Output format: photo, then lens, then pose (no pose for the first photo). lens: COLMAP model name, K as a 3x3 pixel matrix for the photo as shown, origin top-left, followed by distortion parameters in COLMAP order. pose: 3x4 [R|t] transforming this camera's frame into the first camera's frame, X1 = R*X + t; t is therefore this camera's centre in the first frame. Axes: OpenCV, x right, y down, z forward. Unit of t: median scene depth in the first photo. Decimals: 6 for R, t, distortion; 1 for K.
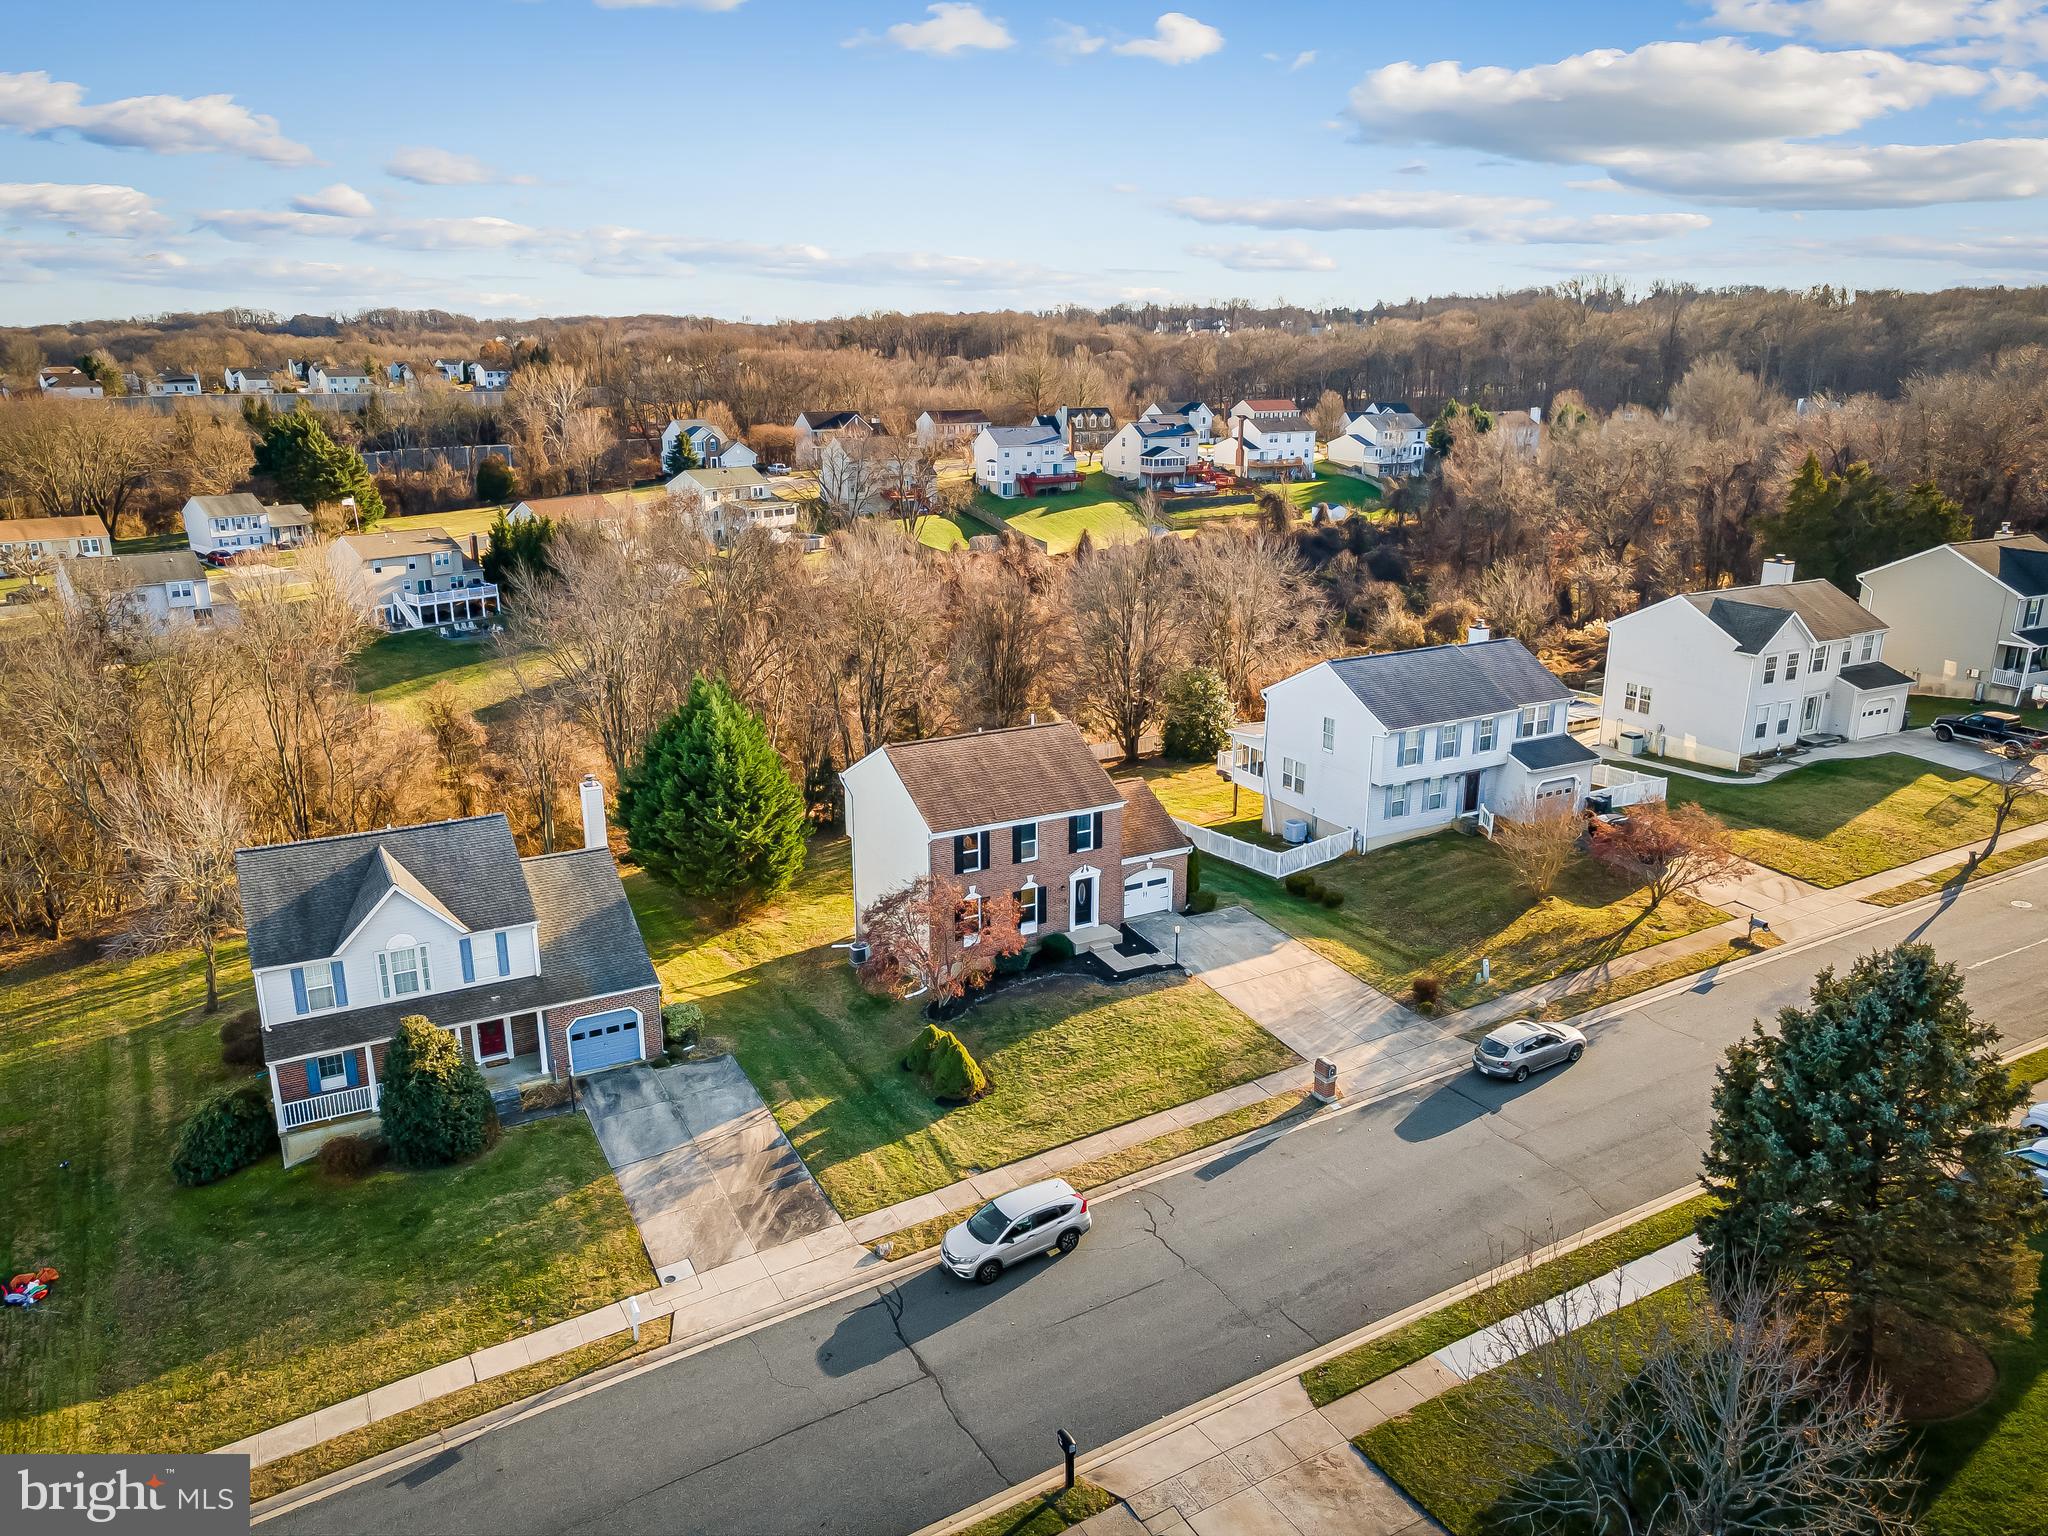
lens RADIAL K [[1494.1, 0, 1024.0], [0, 1494.1, 768.0], [0, 0, 1]] dist [0.020568, 0.051324]
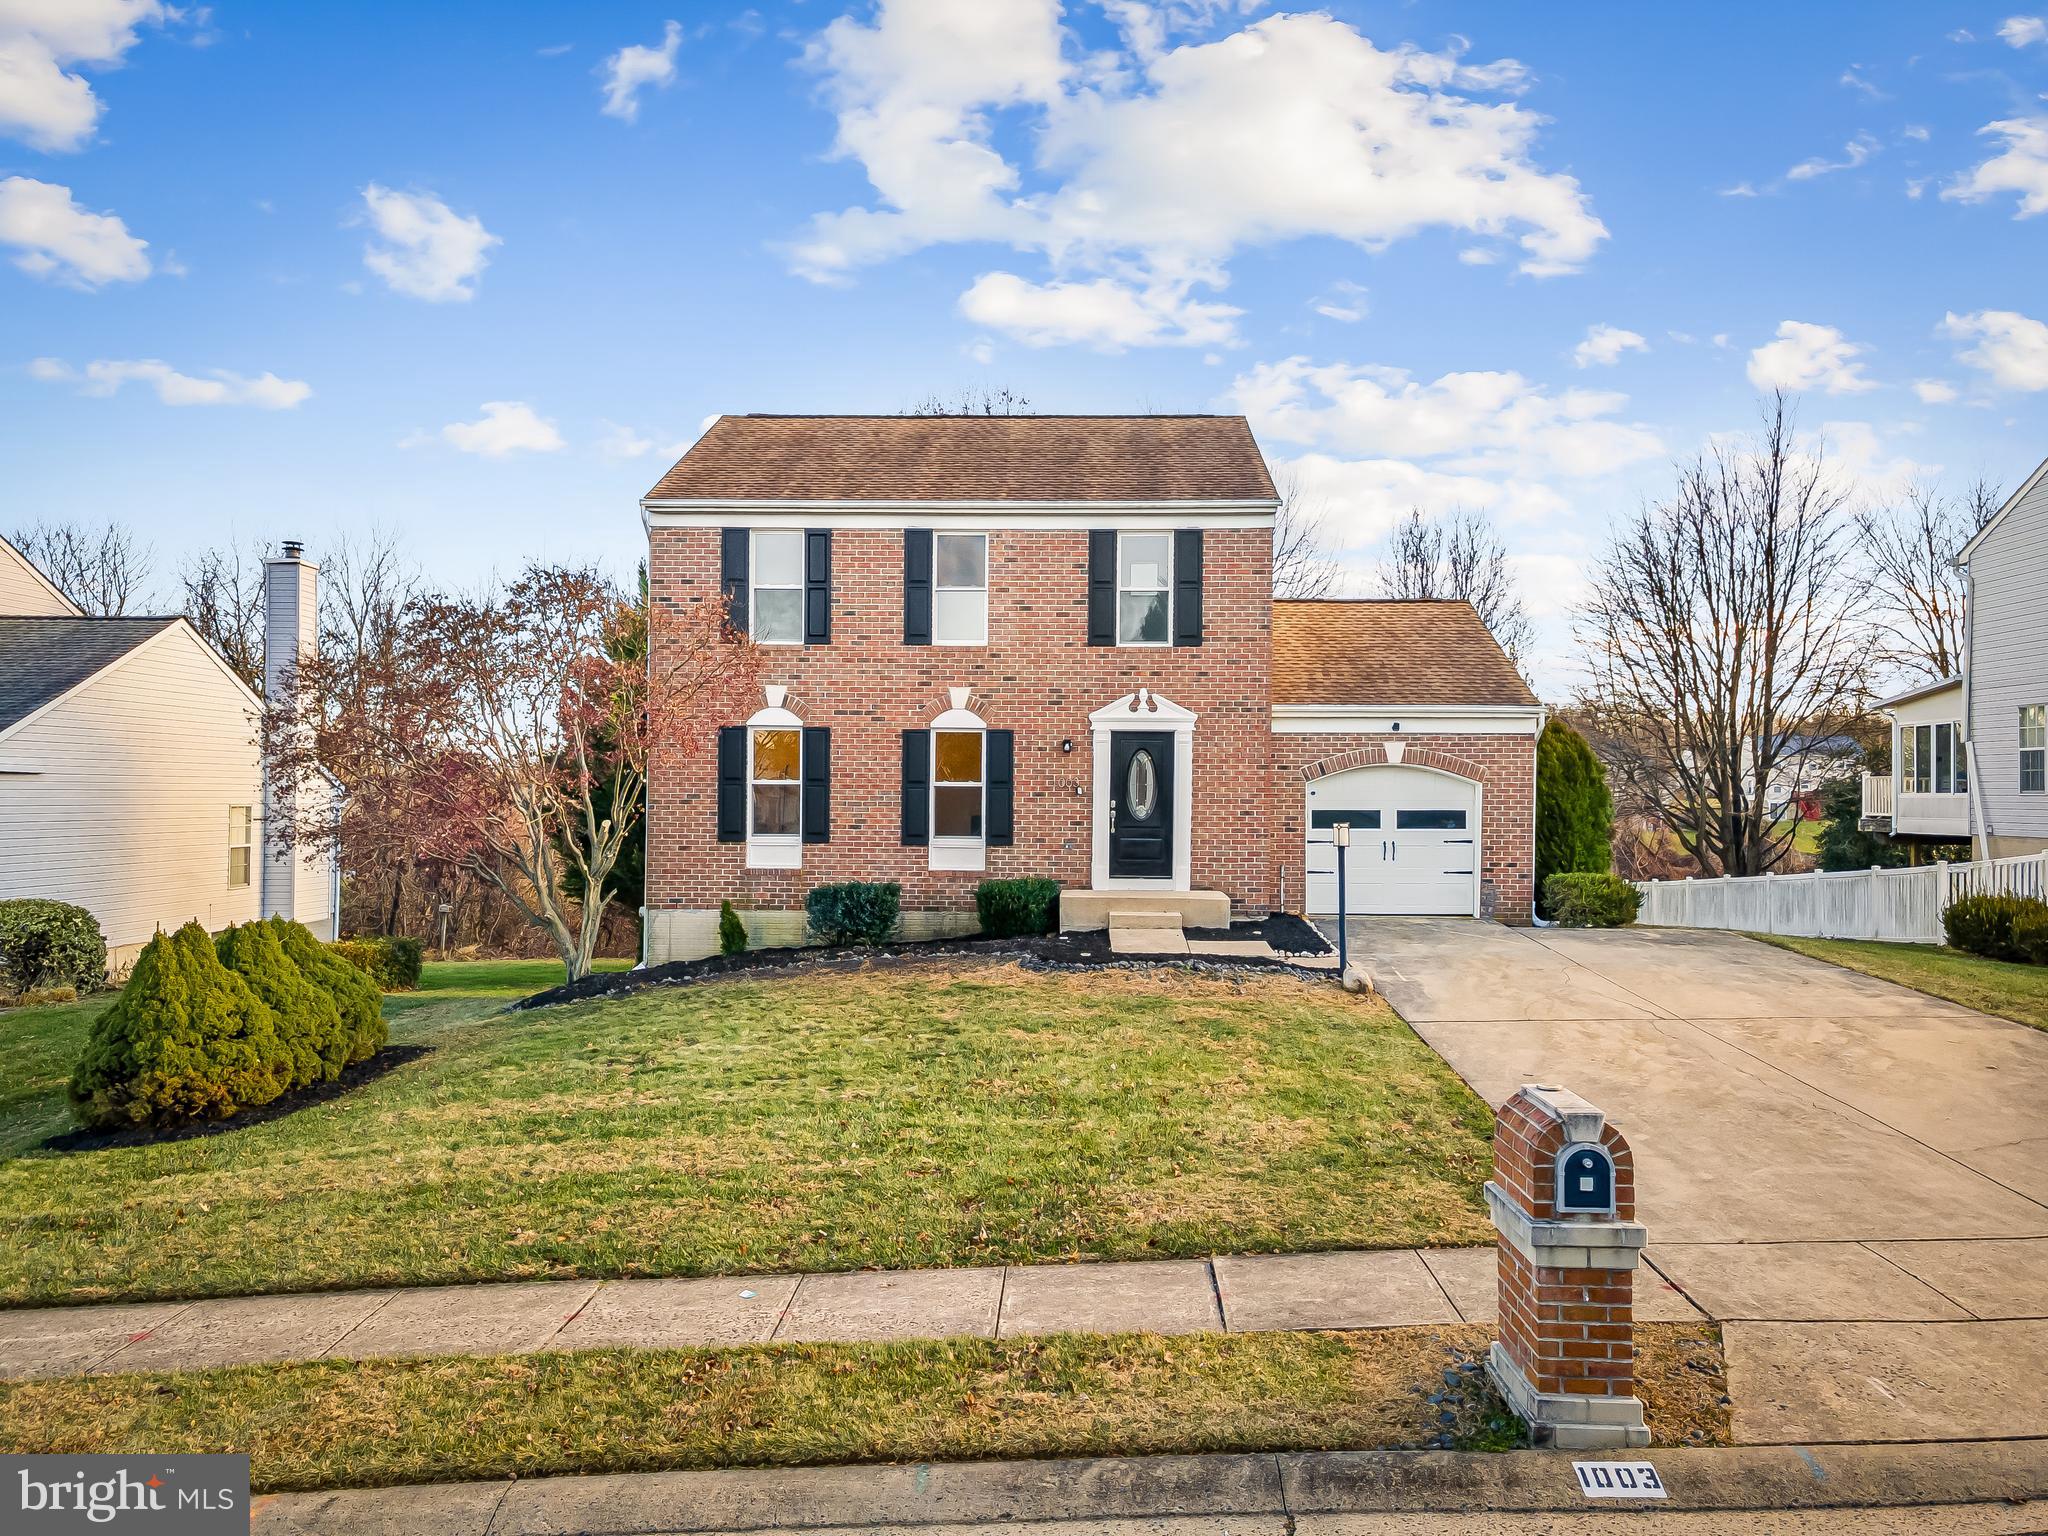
lens RADIAL K [[1509.0, 0, 1024.0], [0, 1509.0, 768.0], [0, 0, 1]] dist [0.023311, 0.043143]
pose [[0.861623, -0.001366, -0.507547, 0.191459], [-0.149817, 0.954754, -0.256902, 0.174104], [0.484934, 0.297392, 0.822434, 0.710523]]
